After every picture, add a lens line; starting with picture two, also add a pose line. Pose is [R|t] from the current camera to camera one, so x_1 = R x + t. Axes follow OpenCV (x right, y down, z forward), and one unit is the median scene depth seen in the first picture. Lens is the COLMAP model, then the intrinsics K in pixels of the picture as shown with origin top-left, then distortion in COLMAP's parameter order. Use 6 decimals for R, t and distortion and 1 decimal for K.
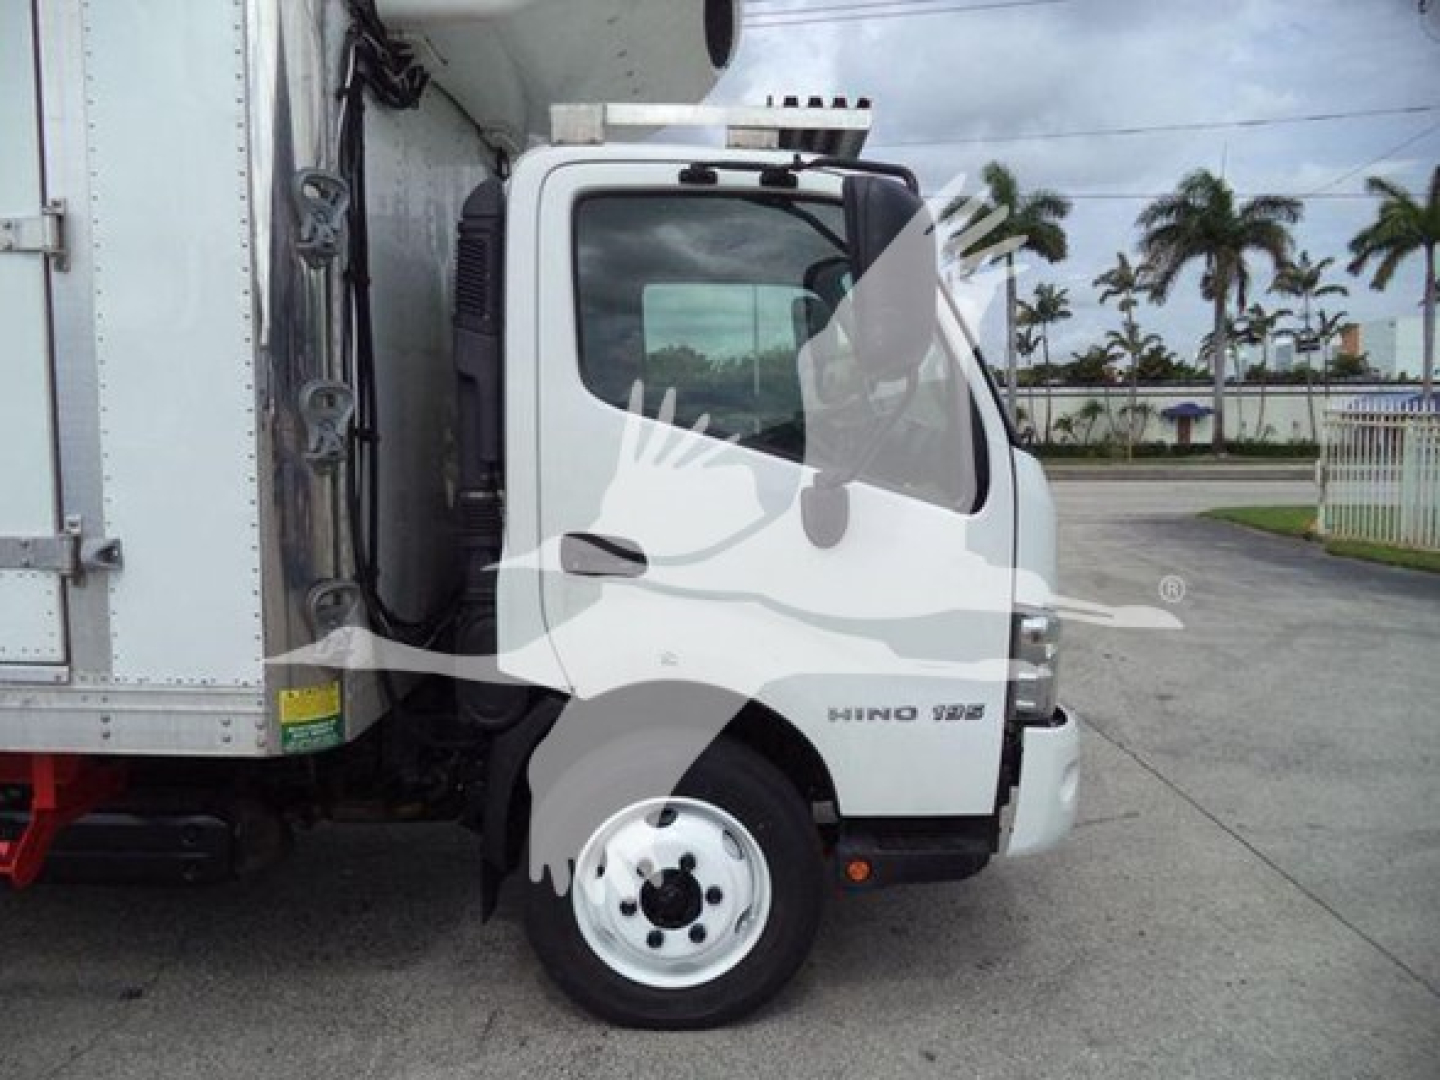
lens RADIAL K [[1153.1, 0, 733.4], [0, 1153.1, 541.2], [0, 0, 1]] dist [-0.010892, 0.003112]
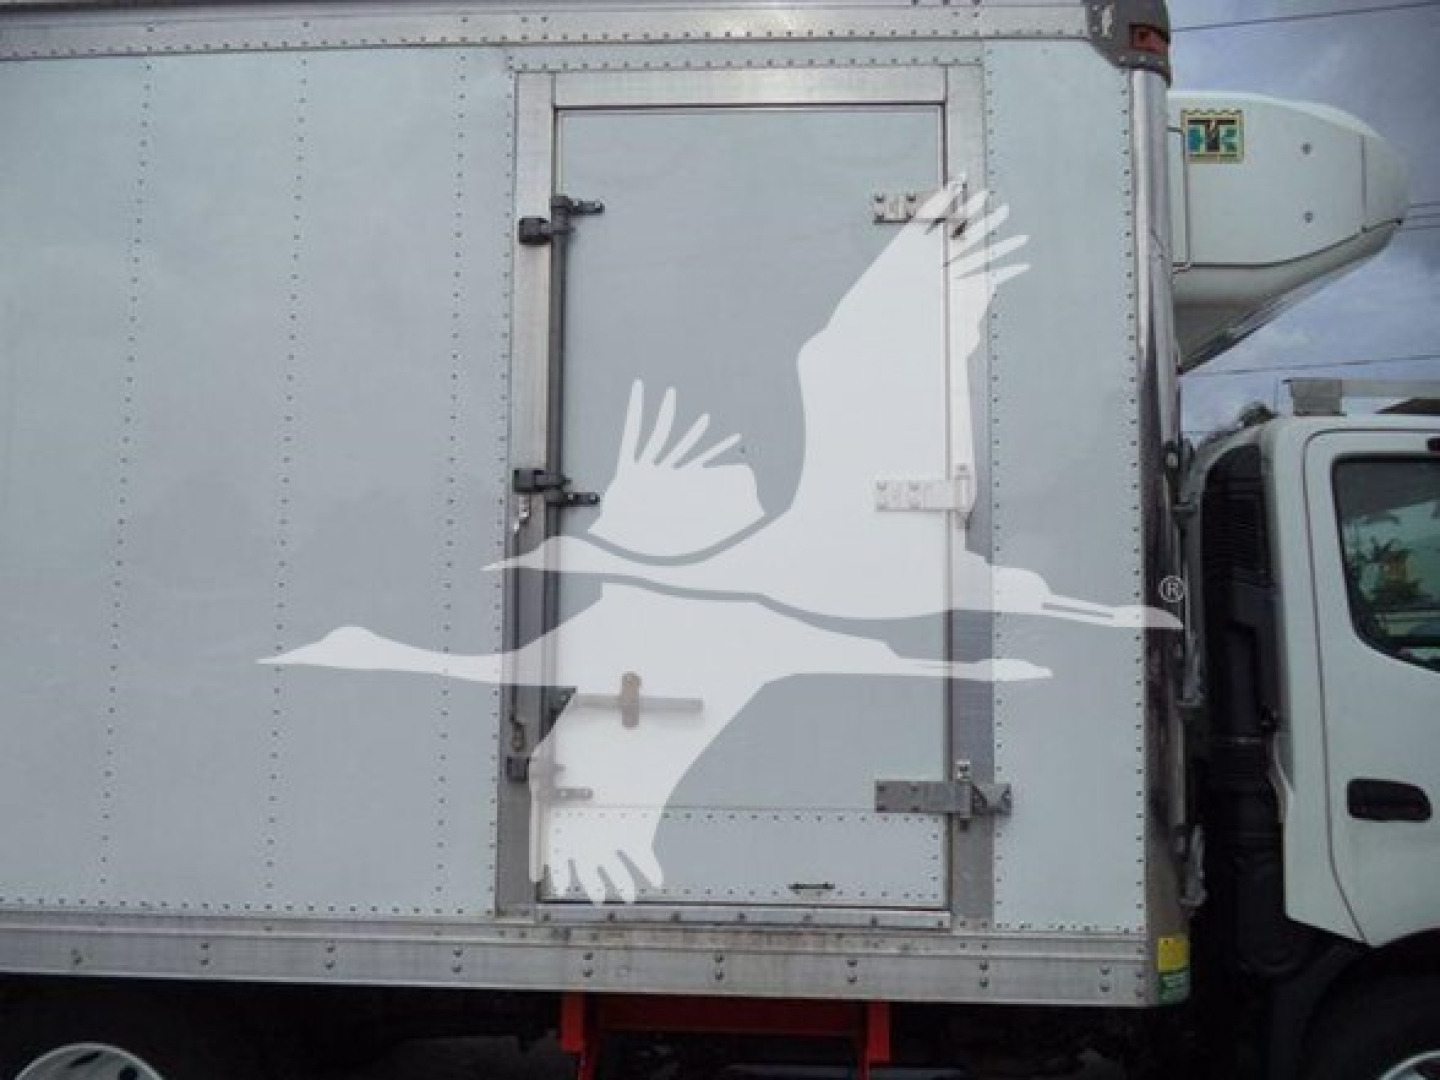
lens RADIAL K [[1153.1, 0, 715.5], [0, 1153.1, 555.4], [0, 0, 1]] dist [-0.010892, 0.003112]
pose [[0.999952, 0.009843, 0.000332, -0.784428], [-0.009635, 0.984751, -0.173705, -0.021519], [-0.002037, 0.173694, 0.984798, -0.049332]]
